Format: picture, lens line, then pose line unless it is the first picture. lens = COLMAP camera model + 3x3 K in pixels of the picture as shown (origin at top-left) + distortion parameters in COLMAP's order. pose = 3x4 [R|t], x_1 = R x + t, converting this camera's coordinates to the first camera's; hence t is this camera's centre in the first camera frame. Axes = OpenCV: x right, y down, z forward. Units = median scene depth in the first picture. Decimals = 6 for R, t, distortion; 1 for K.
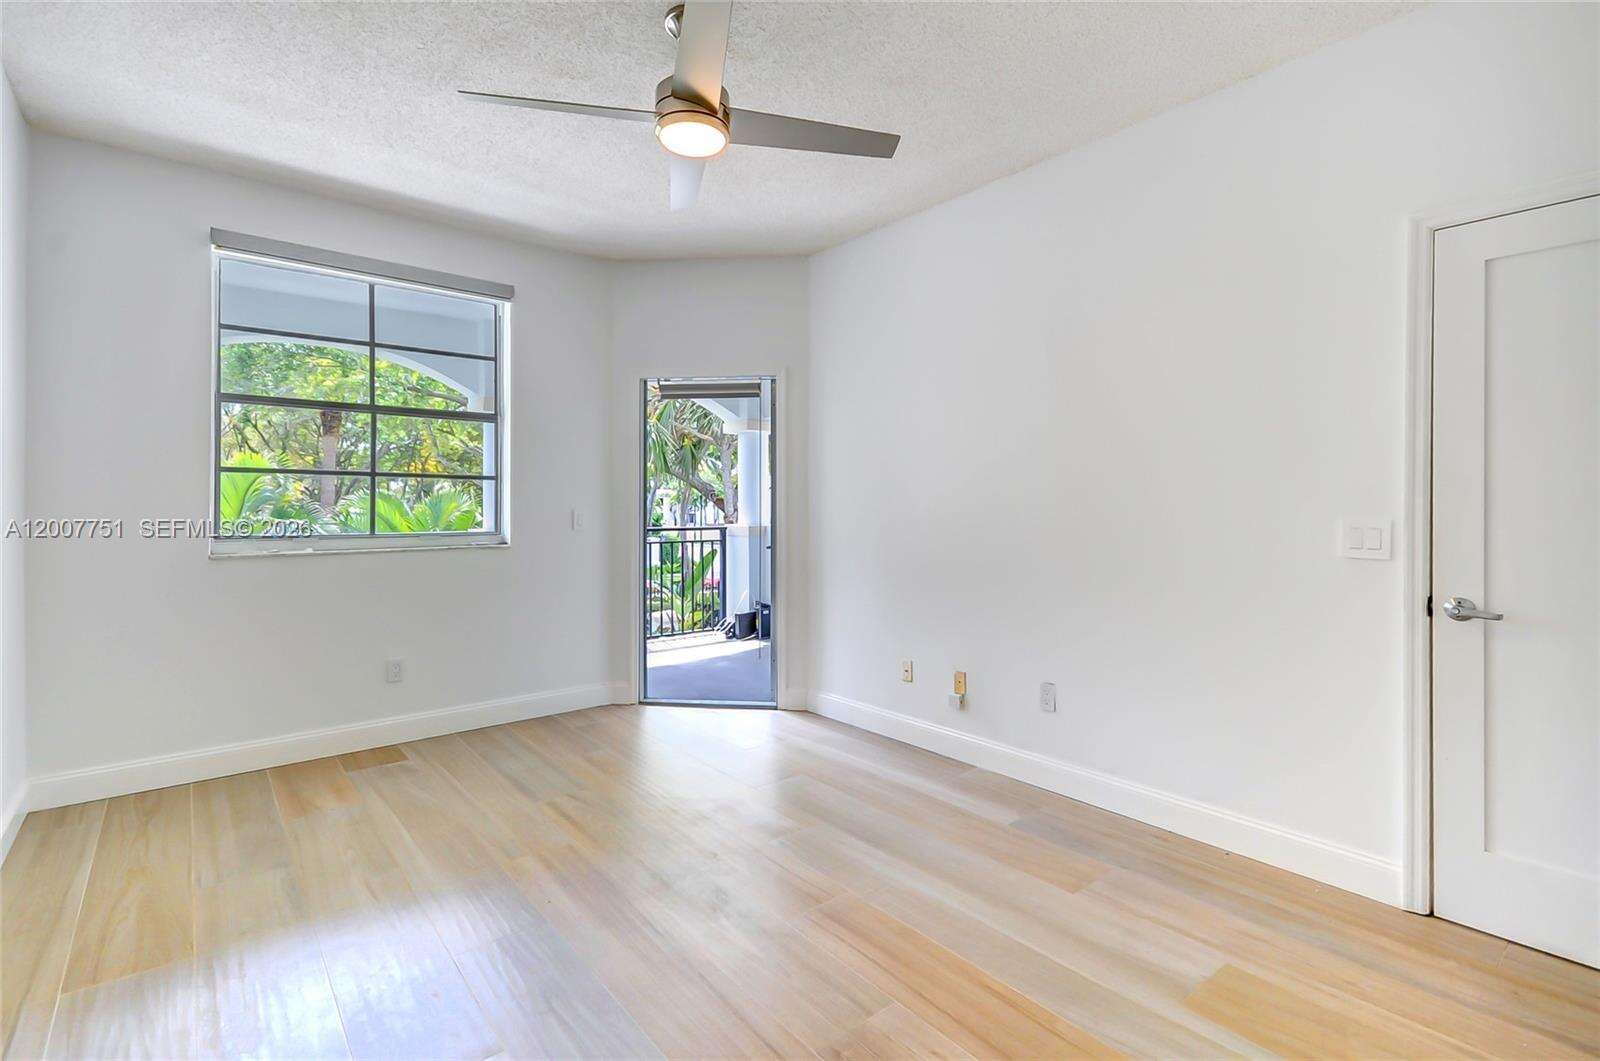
lens RADIAL K [[764.3, 0, 807.3], [0, 764.3, 514.9], [0, 0, 1]] dist [0.018099, -0.000786]
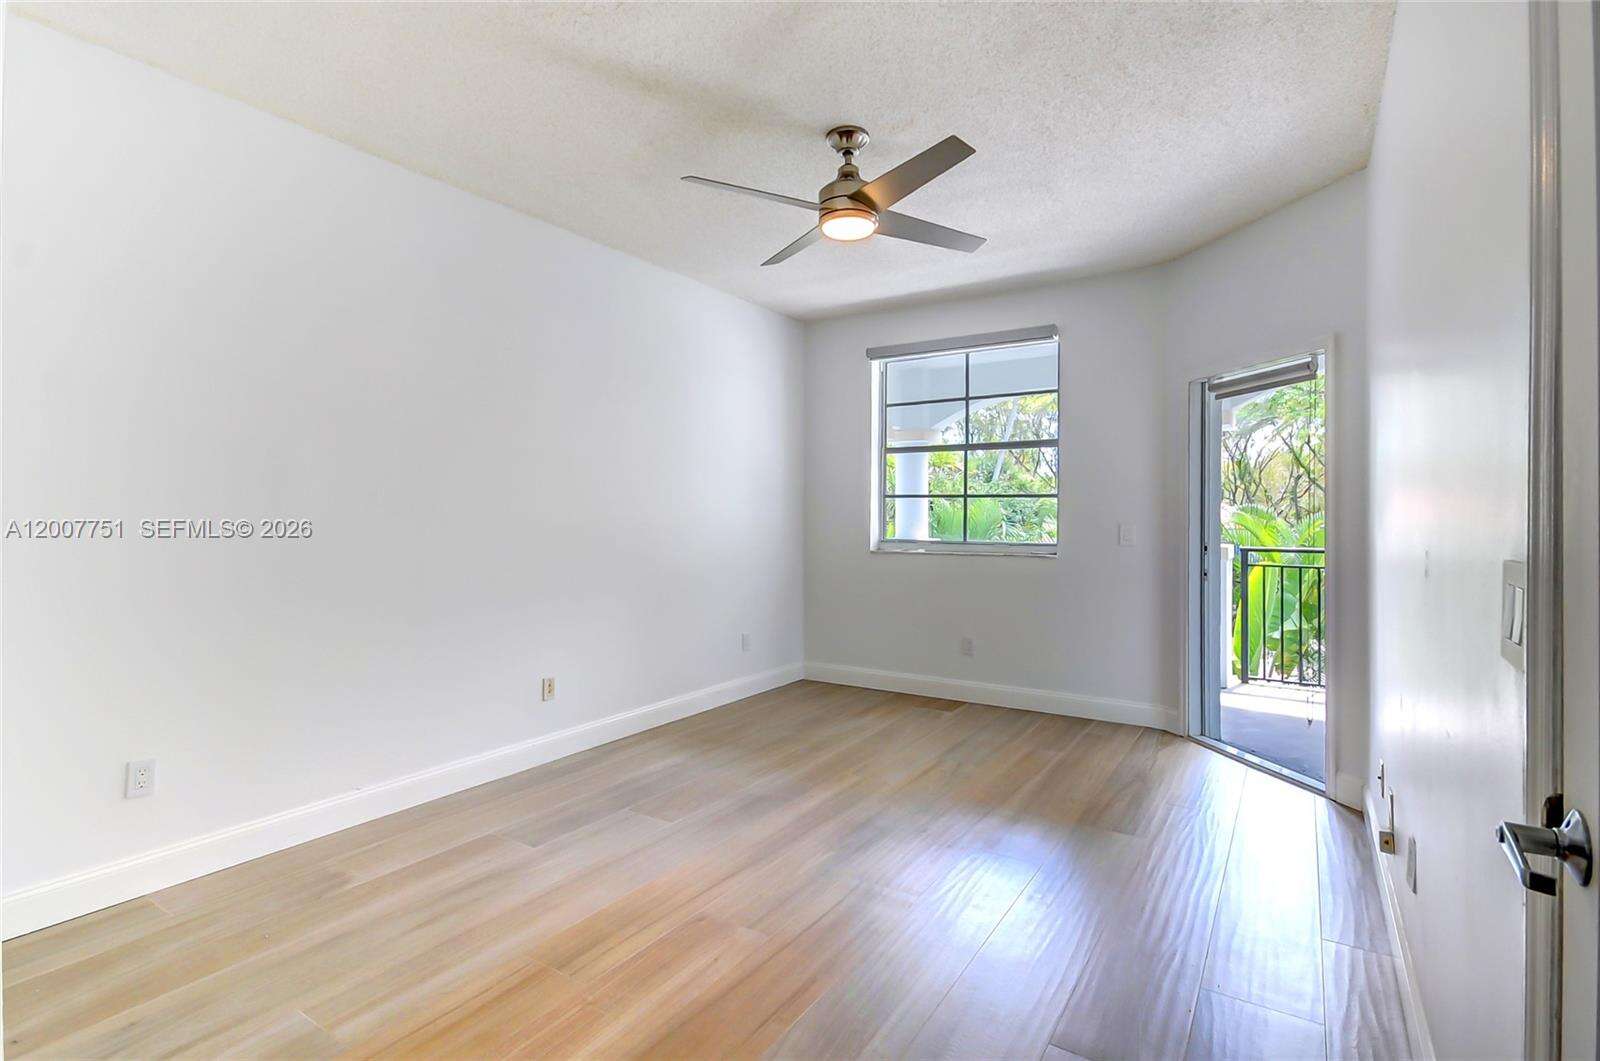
lens RADIAL K [[764.3, 0, 804.6], [0, 764.3, 527.8], [0, 0, 1]] dist [0.018099, -0.000786]
pose [[0.299514, 0.012095, -0.954015, 0.617645], [-0.017471, 0.999822, 0.007191, -0.003185], [0.953932, 0.014513, 0.299671, 0.338945]]
